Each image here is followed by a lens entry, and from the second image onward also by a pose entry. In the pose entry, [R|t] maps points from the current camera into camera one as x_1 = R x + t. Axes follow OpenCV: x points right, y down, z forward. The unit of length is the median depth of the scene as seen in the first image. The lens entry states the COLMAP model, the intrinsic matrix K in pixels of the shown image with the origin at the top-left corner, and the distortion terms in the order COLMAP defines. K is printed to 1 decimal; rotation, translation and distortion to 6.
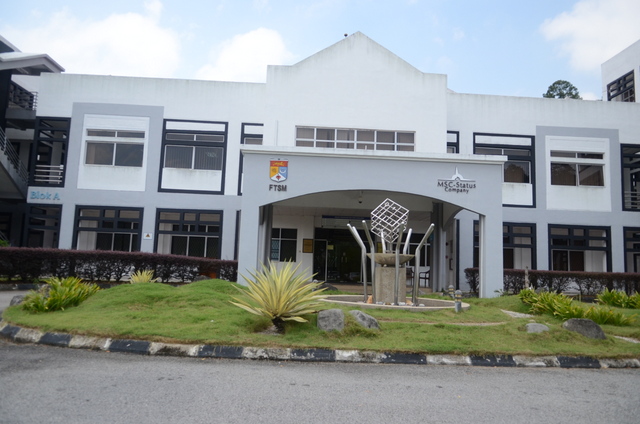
lens RADIAL K [[477.6, 0, 320.0], [0, 477.6, 212.0], [0, 0, 1]] dist [-0.010364, -0.011967]
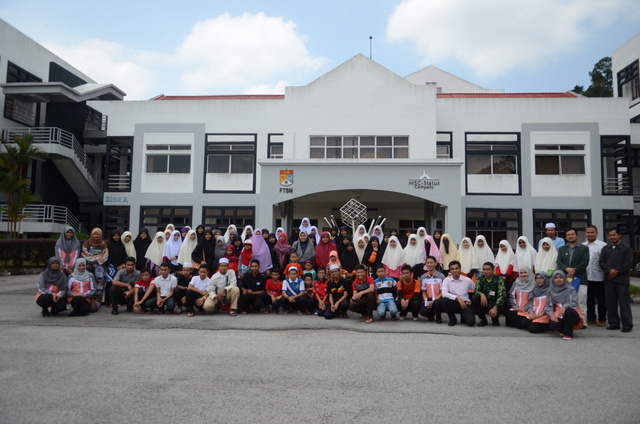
lens RADIAL K [[477.6, 0, 320.0], [0, 477.6, 212.0], [0, 0, 1]] dist [-0.010364, -0.011967]
pose [[0.993542, -0.030375, -0.109326, 0.094992], [0.033167, 0.999166, 0.023810, -0.012211], [0.108511, -0.027282, 0.993721, -0.199083]]
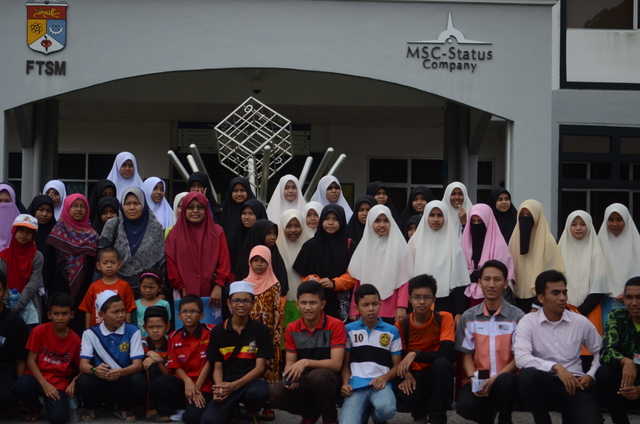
lens RADIAL K [[1457.8, 0, 320.0], [0, 1457.8, 212.0], [0, 0, 1]] dist [0.000264, 0.515696]
pose [[0.999328, -0.021026, 0.030013, 0.078711], [0.018484, 0.996413, 0.082583, -0.015467], [-0.031642, -0.081973, 0.996132, -0.238560]]
